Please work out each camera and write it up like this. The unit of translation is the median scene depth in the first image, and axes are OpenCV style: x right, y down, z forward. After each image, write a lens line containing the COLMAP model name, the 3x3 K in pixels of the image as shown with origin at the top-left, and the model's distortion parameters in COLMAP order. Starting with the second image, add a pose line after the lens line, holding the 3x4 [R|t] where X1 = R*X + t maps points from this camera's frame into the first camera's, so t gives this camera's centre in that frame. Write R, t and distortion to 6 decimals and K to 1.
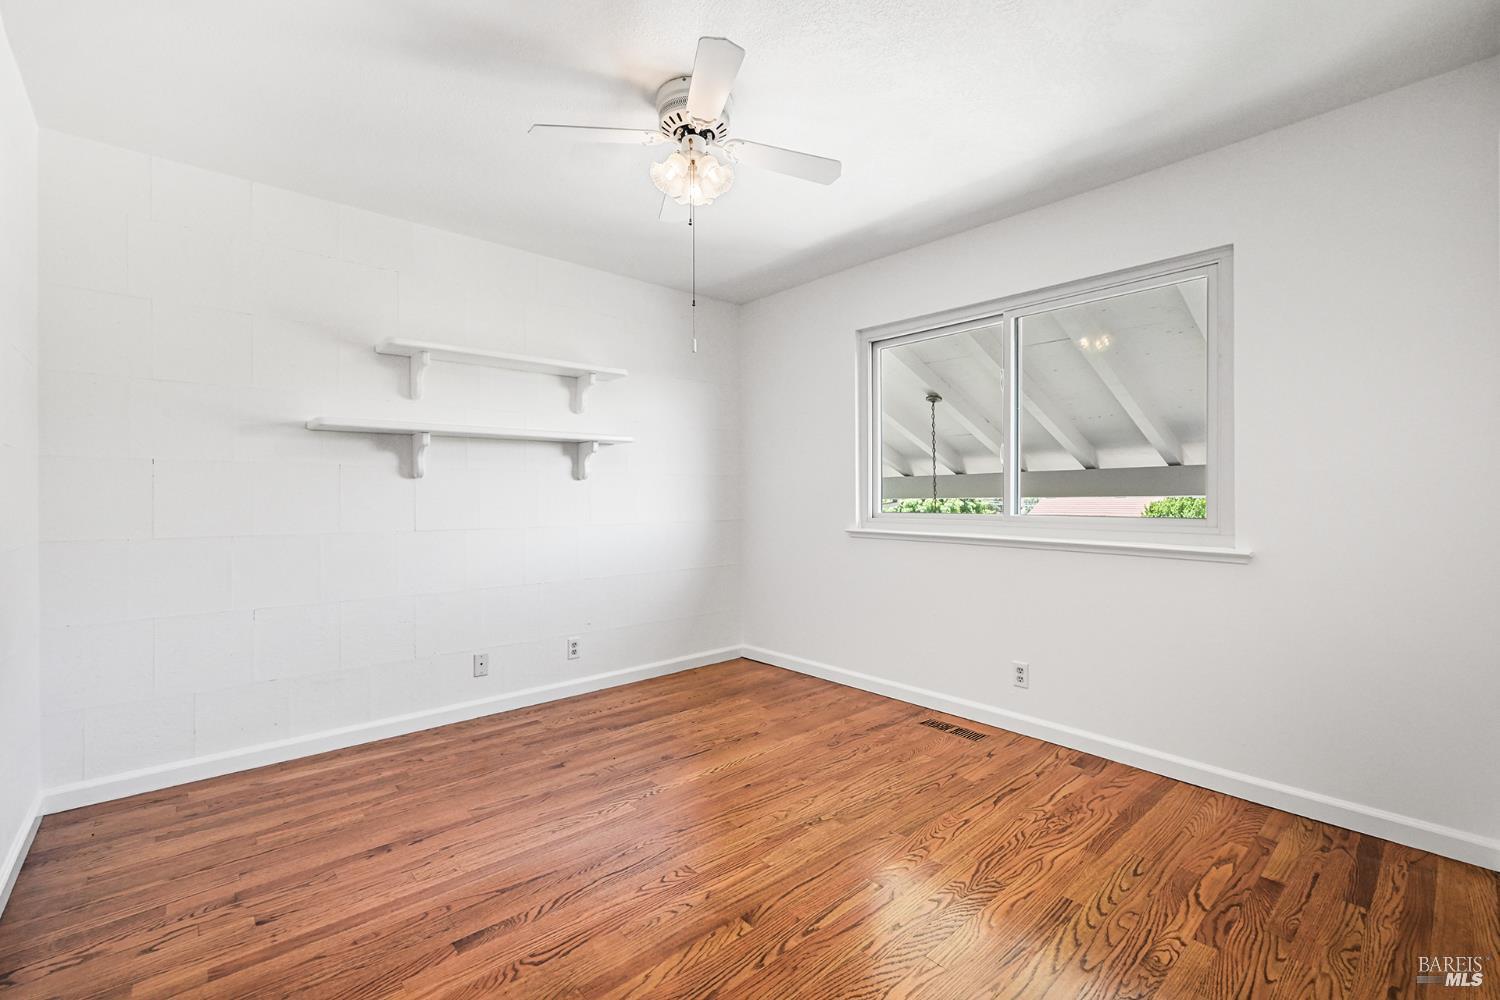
lens RADIAL K [[652.8, 0, 758.4], [0, 652.8, 494.2], [0, 0, 1]] dist [-0.000592, -0.000087]
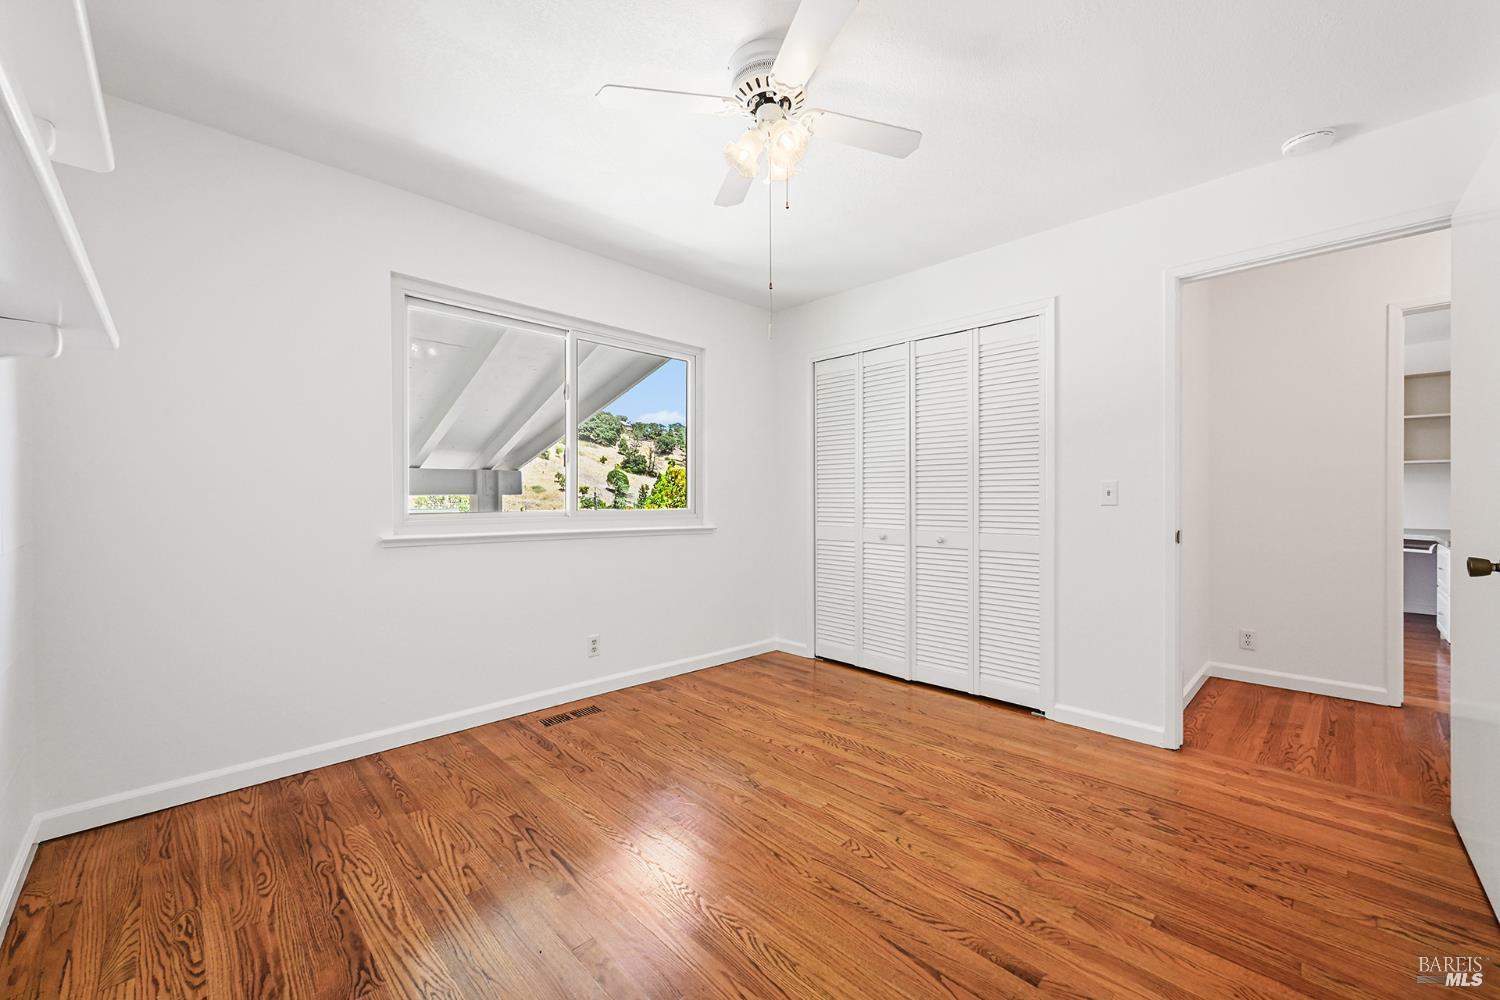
lens RADIAL K [[594.6, 0, 746.0], [0, 594.6, 500.5], [0, 0, 1]] dist [0.002262, -0.000059]
pose [[-0.045165, -0.006746, 0.998957, -0.734993], [-0.005675, 0.999963, 0.006496, 0.005609], [-0.998963, -0.005376, -0.045202, 0.833789]]
